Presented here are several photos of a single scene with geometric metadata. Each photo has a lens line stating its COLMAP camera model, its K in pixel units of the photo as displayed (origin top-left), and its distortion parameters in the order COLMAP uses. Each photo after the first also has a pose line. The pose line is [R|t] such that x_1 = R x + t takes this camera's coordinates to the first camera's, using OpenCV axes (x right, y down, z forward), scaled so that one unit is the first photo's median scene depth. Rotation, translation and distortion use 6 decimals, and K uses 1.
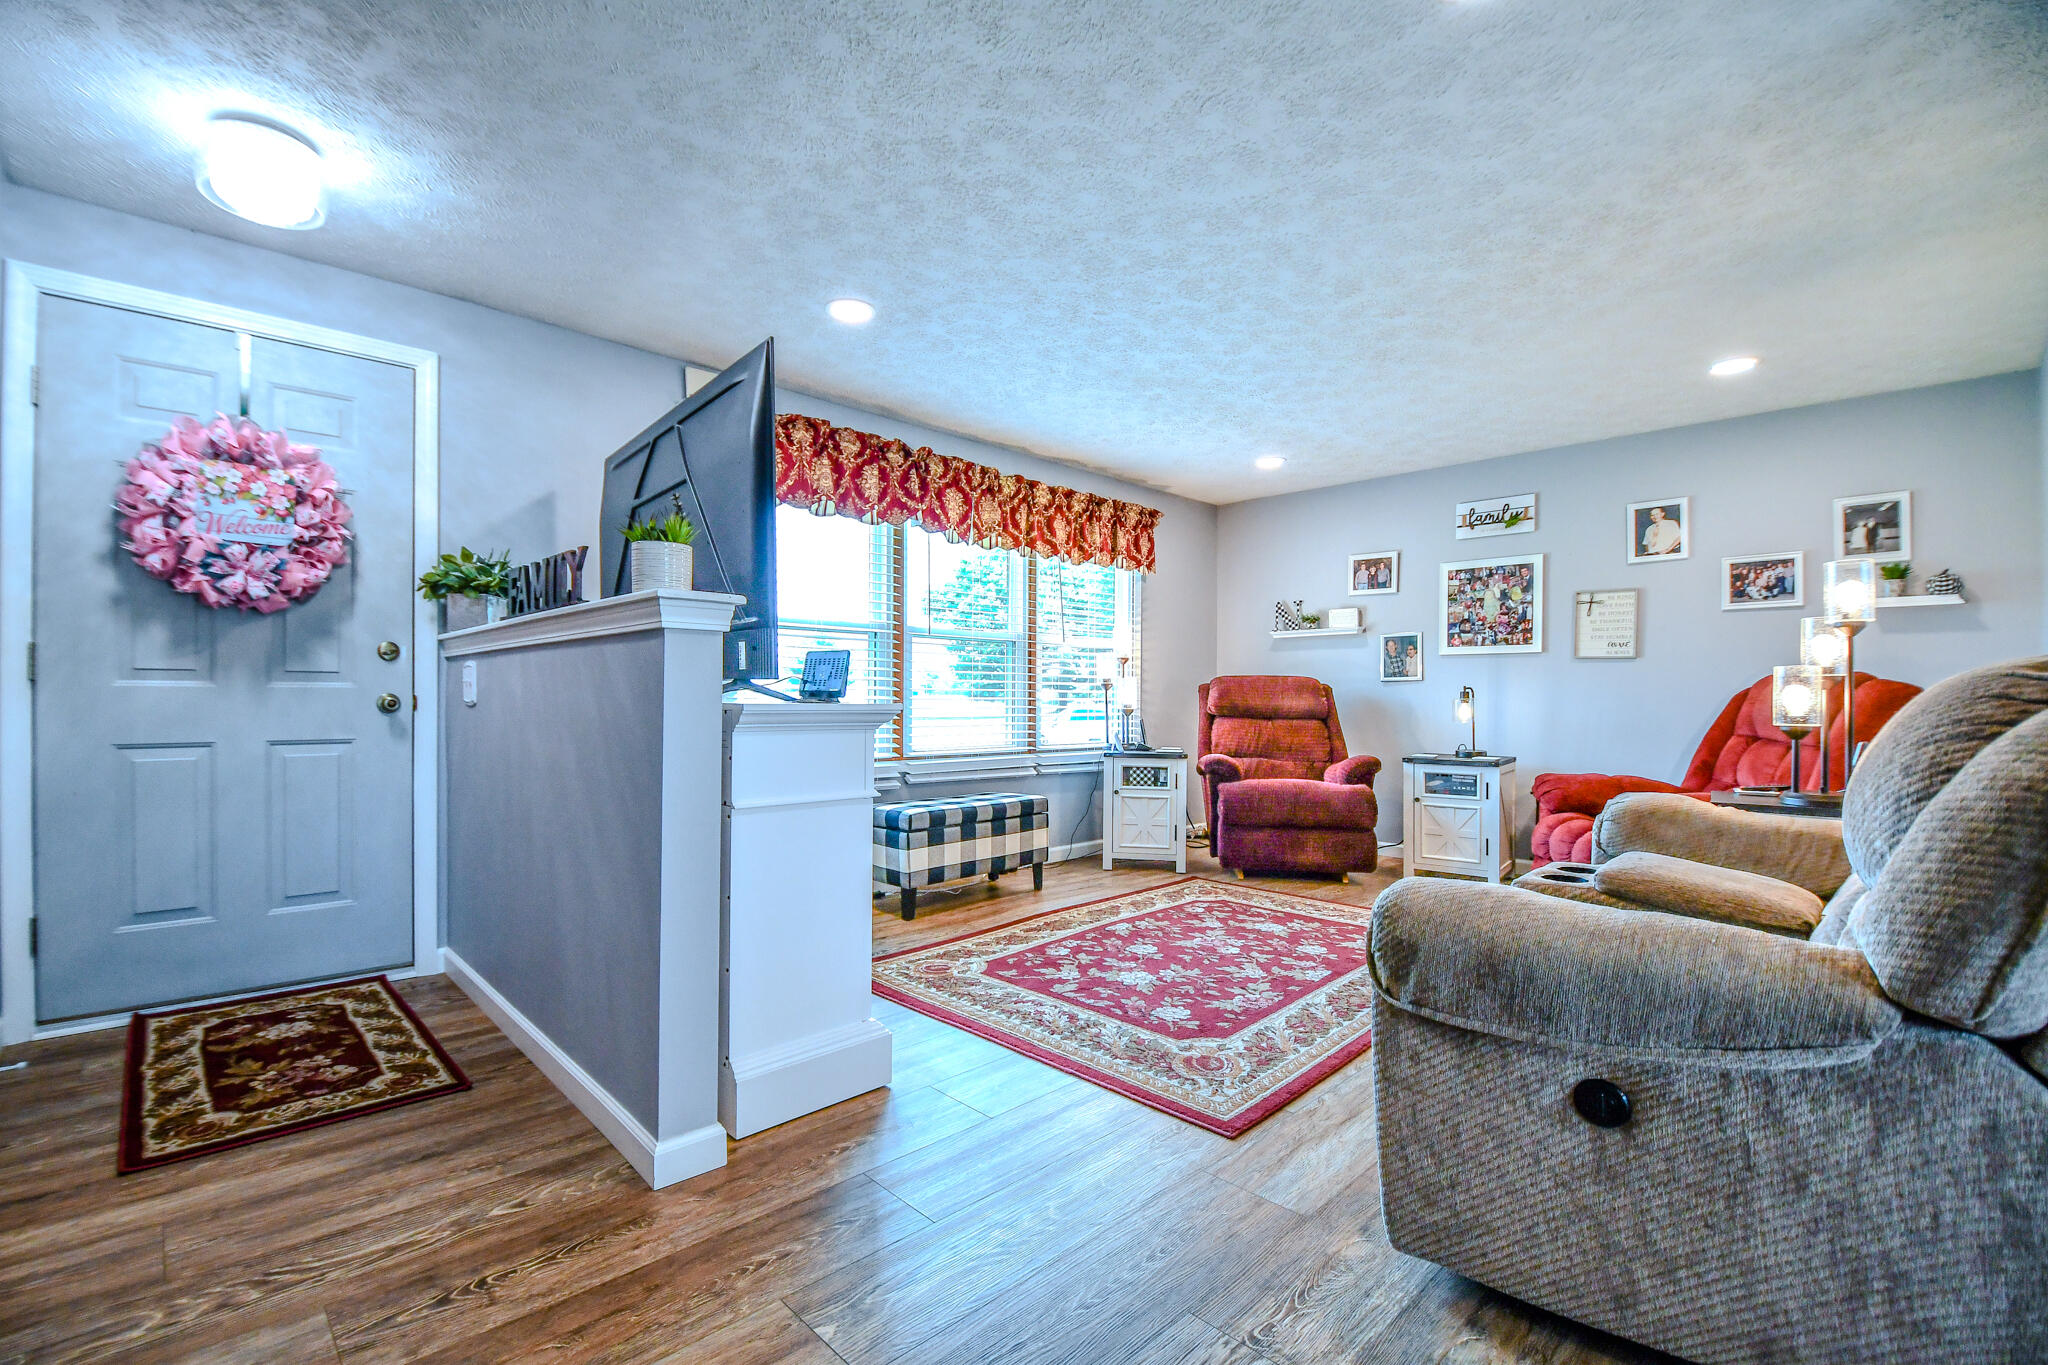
lens RADIAL K [[888.1, 0, 993.1], [0, 888.1, 698.7], [0, 0, 1]] dist [0.003975, -0.013903]
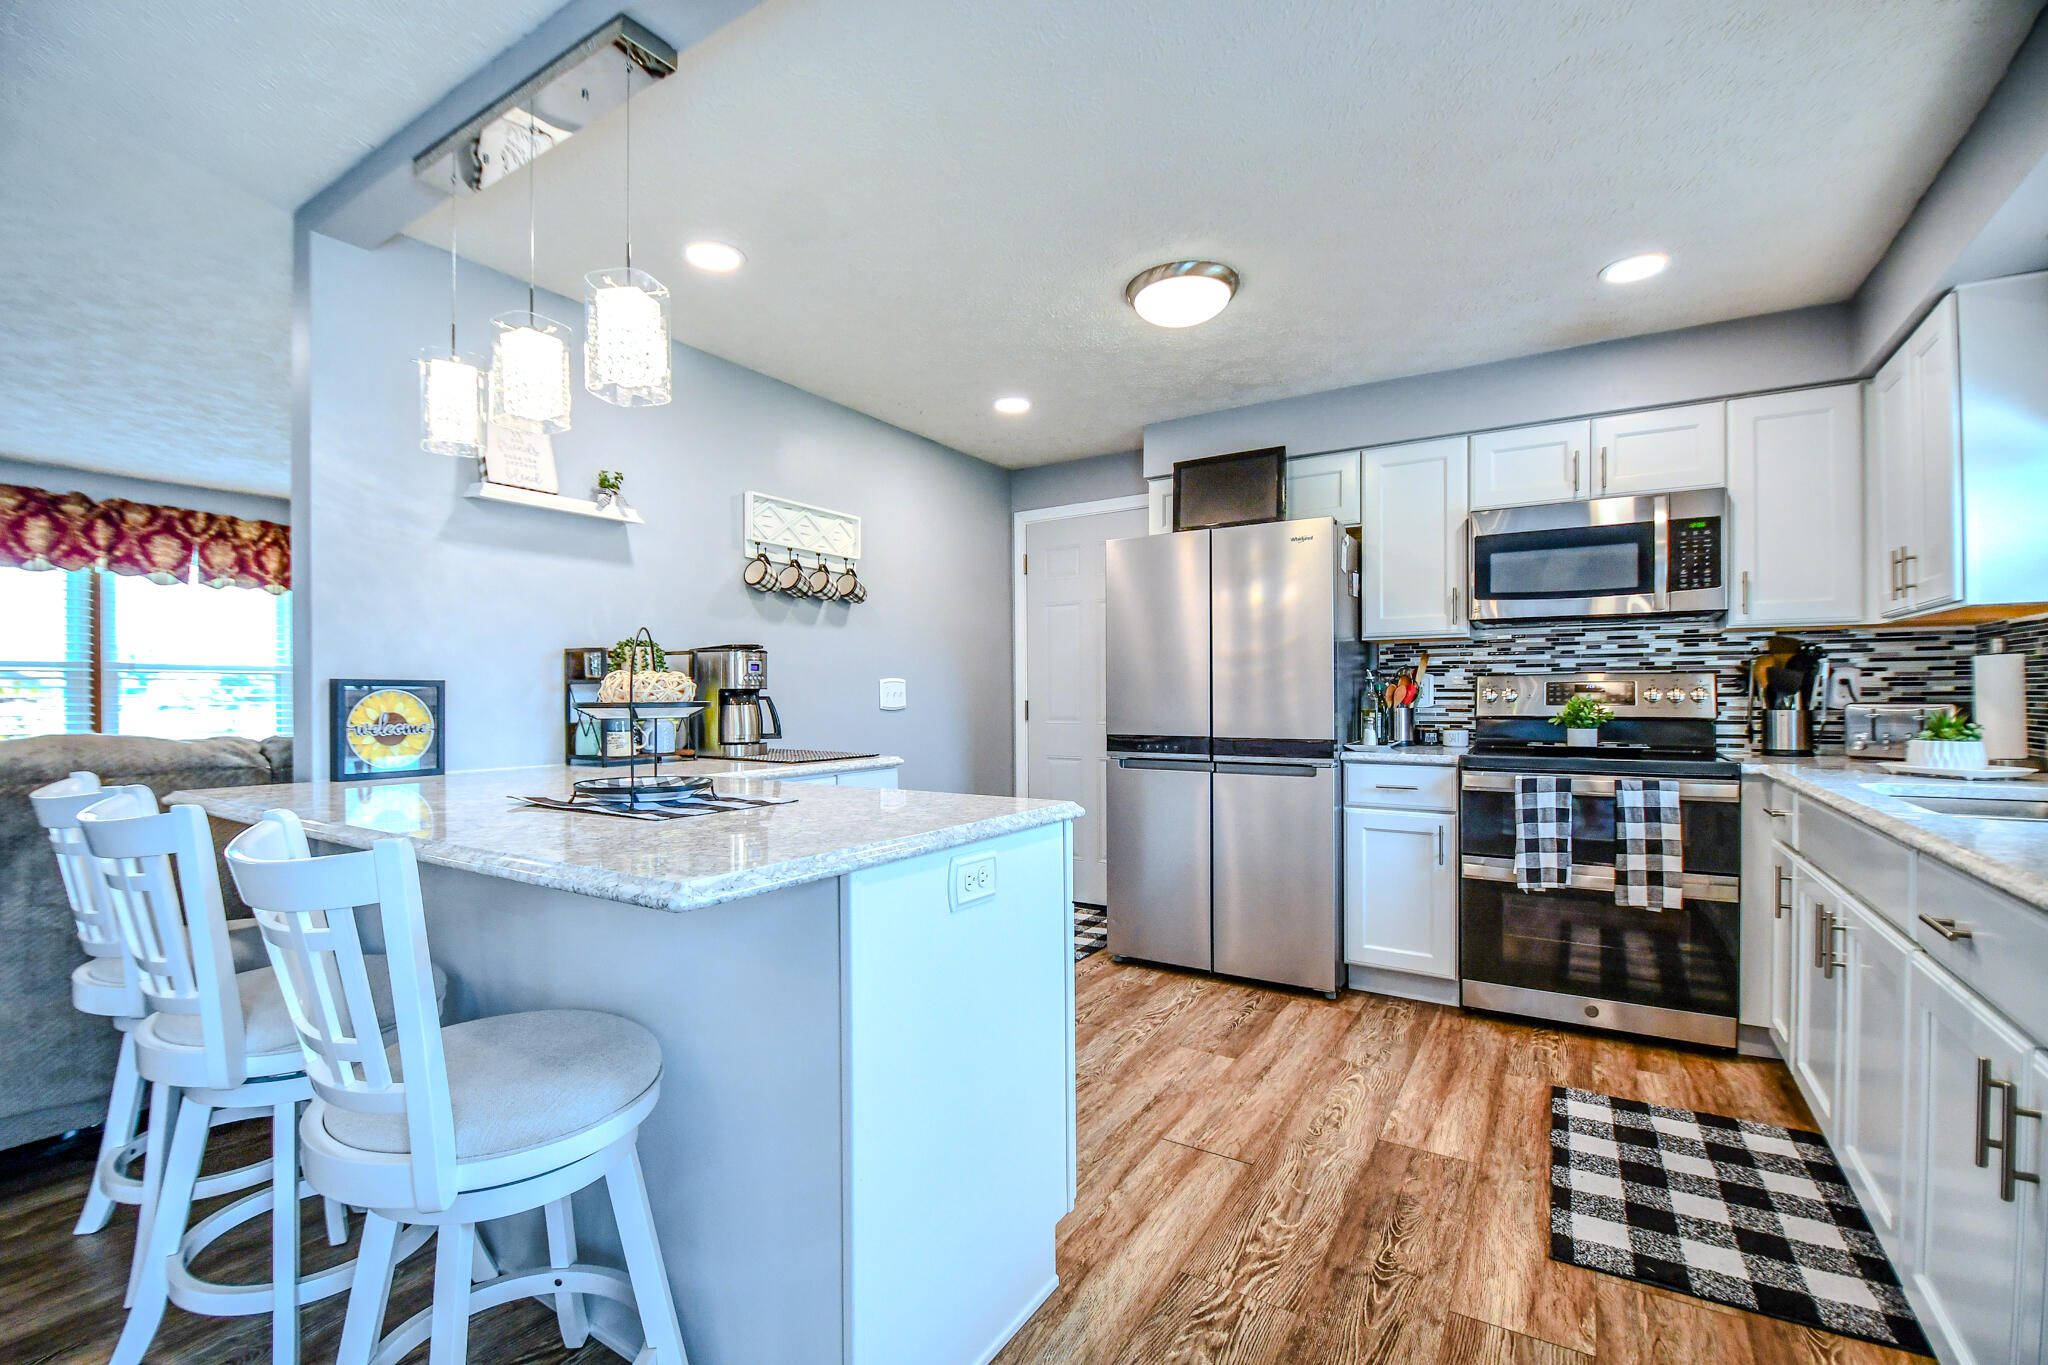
lens RADIAL K [[888.1, 0, 993.6], [0, 888.1, 699.1], [0, 0, 1]] dist [0.003975, -0.013903]
pose [[0.972983, -0.016798, 0.230267, 0.935807], [0.016313, 0.999859, 0.004013, -0.032811], [-0.230302, -0.000148, 0.973119, -0.379994]]
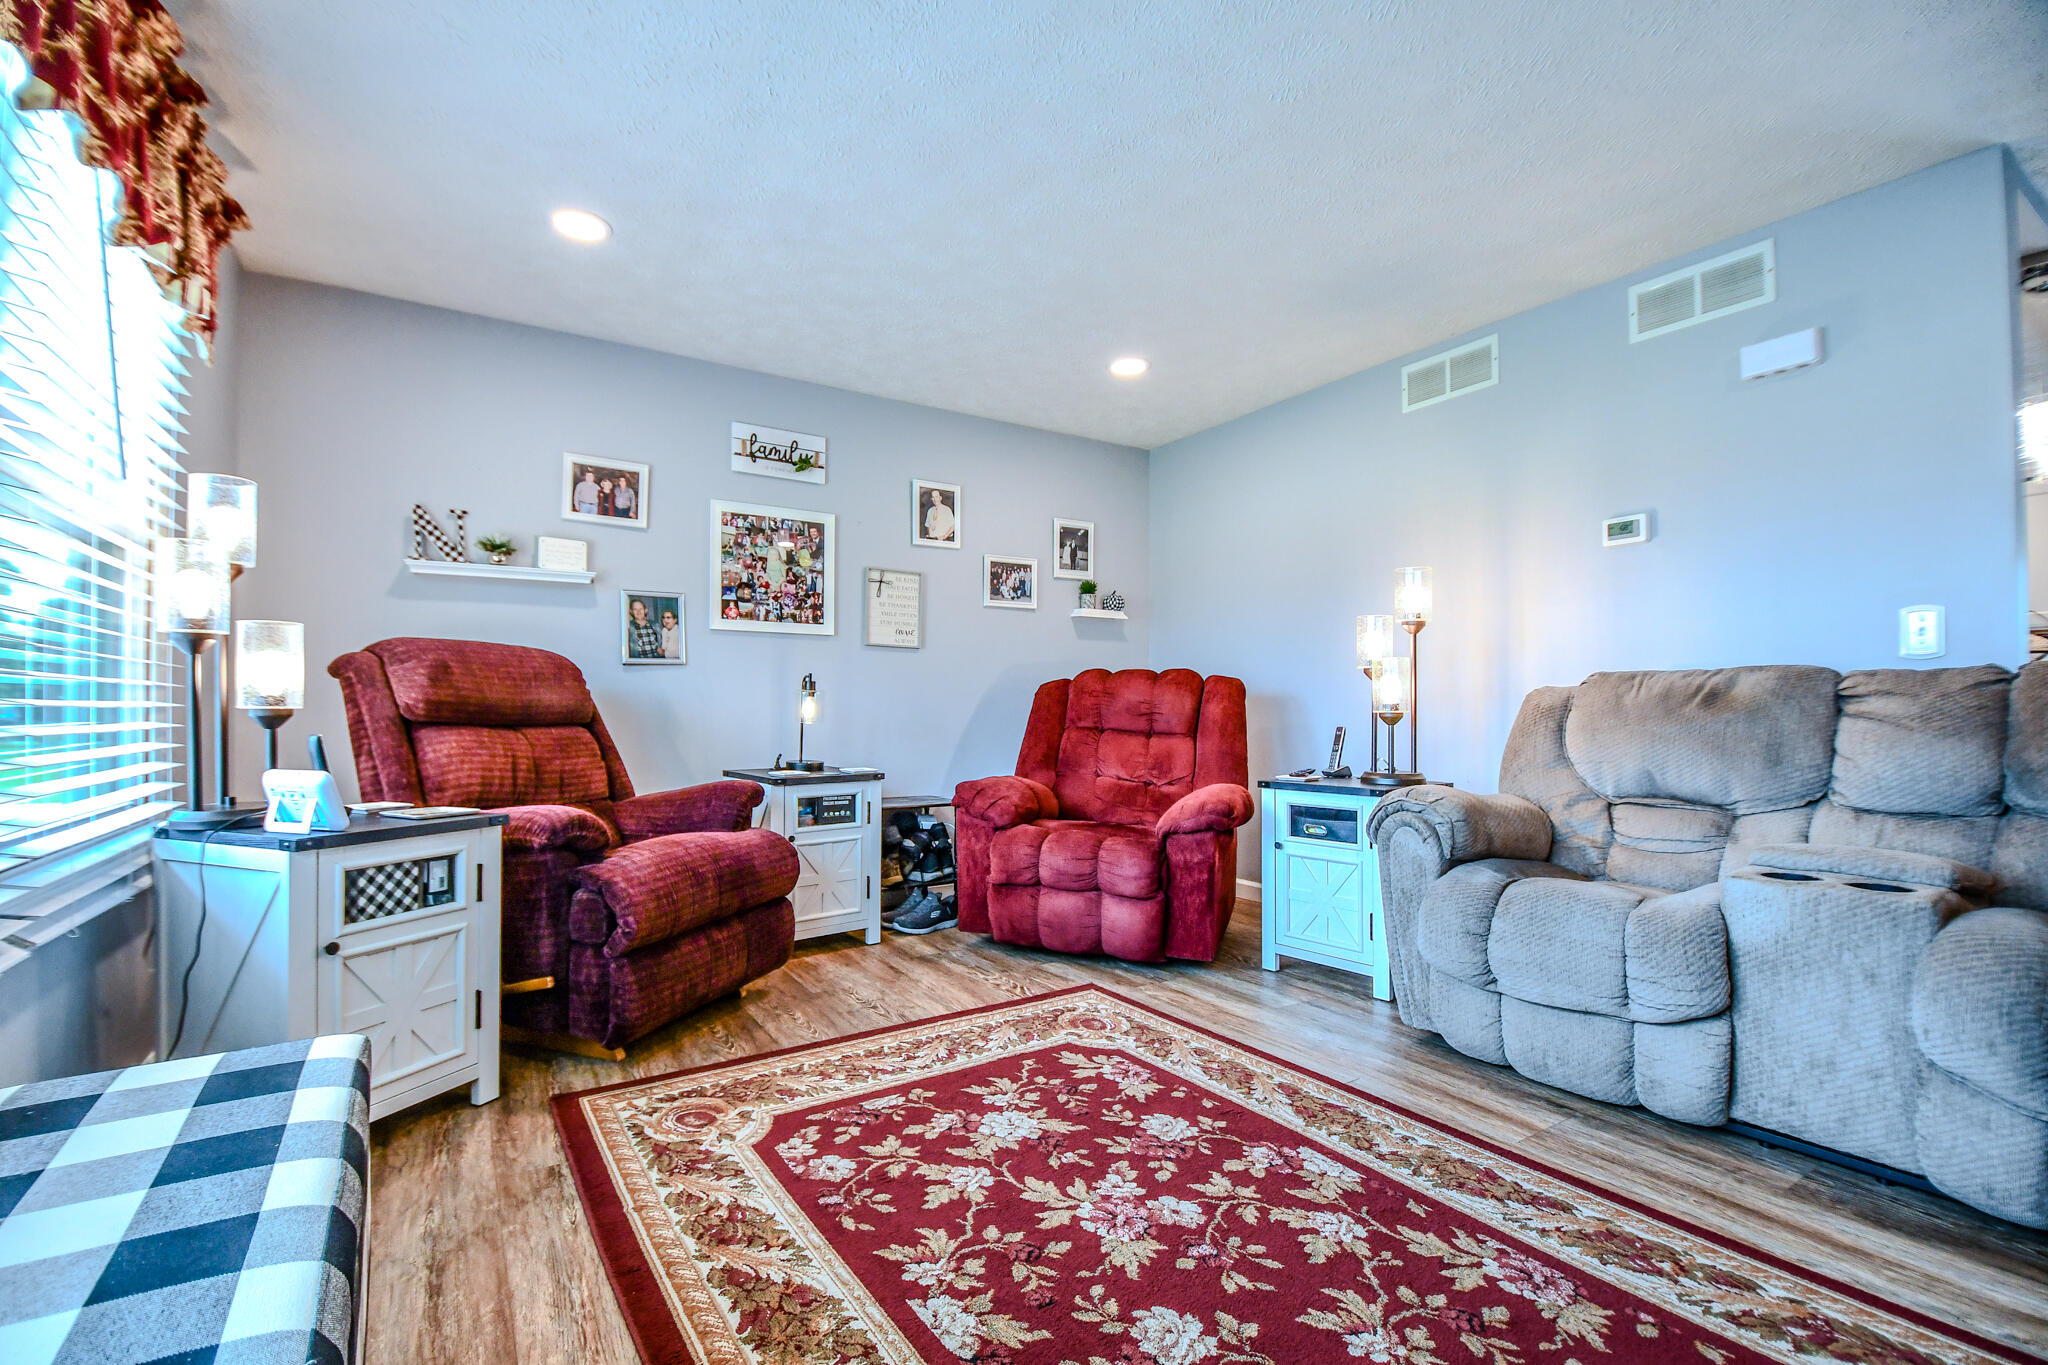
lens RADIAL K [[888.1, 0, 996.9], [0, 888.1, 698.2], [0, 0, 1]] dist [0.003975, -0.013903]
pose [[0.201507, 0.006697, 0.979464, -0.213380], [0.001235, 0.999974, -0.007091, 0.016306], [-0.979486, 0.002638, 0.201493, 0.998328]]
